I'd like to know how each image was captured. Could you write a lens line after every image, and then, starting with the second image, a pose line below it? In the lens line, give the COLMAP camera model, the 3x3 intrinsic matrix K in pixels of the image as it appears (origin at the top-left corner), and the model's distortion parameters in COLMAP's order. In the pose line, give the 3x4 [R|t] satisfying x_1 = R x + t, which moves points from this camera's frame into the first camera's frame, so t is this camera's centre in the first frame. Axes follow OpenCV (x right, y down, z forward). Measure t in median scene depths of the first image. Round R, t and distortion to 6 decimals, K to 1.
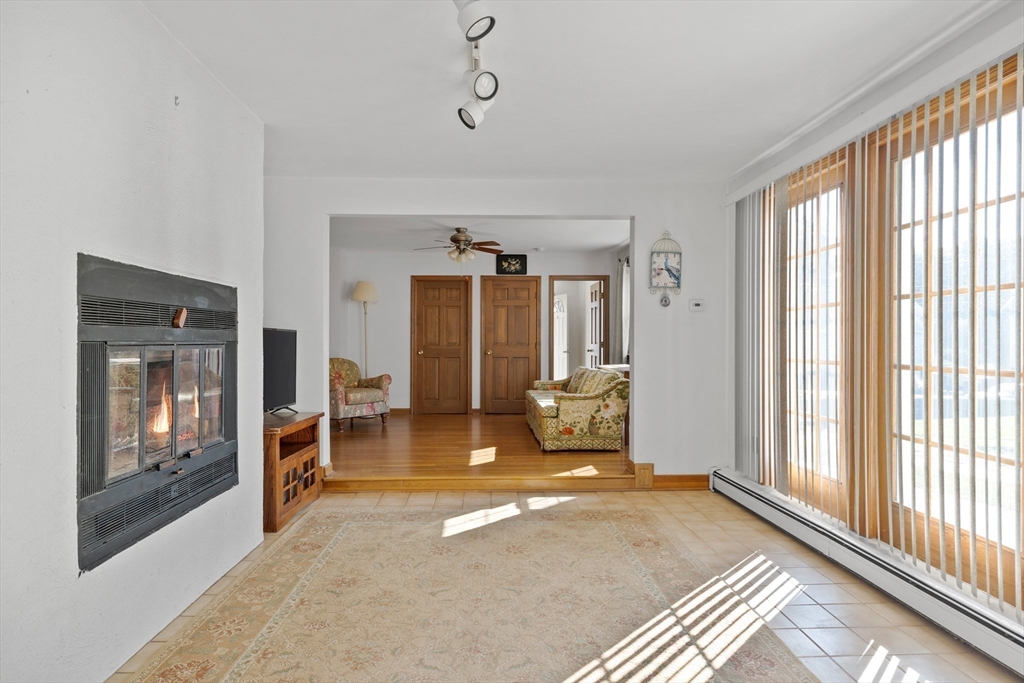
lens RADIAL K [[582.3, 0, 513.7], [0, 582.3, 342.4], [0, 0, 1]] dist [0.002151, -0.000727]
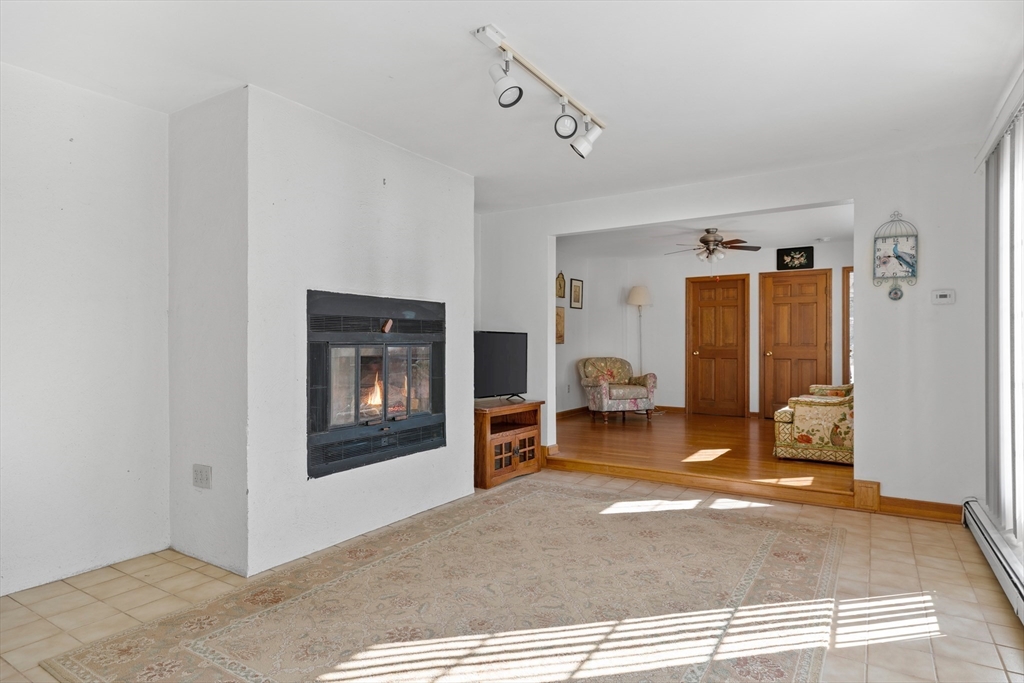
lens RADIAL K [[582.3, 0, 515.0], [0, 582.3, 342.2], [0, 0, 1]] dist [0.002151, -0.000727]
pose [[0.818895, -0.002536, -0.573937, 0.376988], [0.000967, 0.999995, -0.003039, 0.002888], [0.573942, 0.001934, 0.818894, -0.023654]]
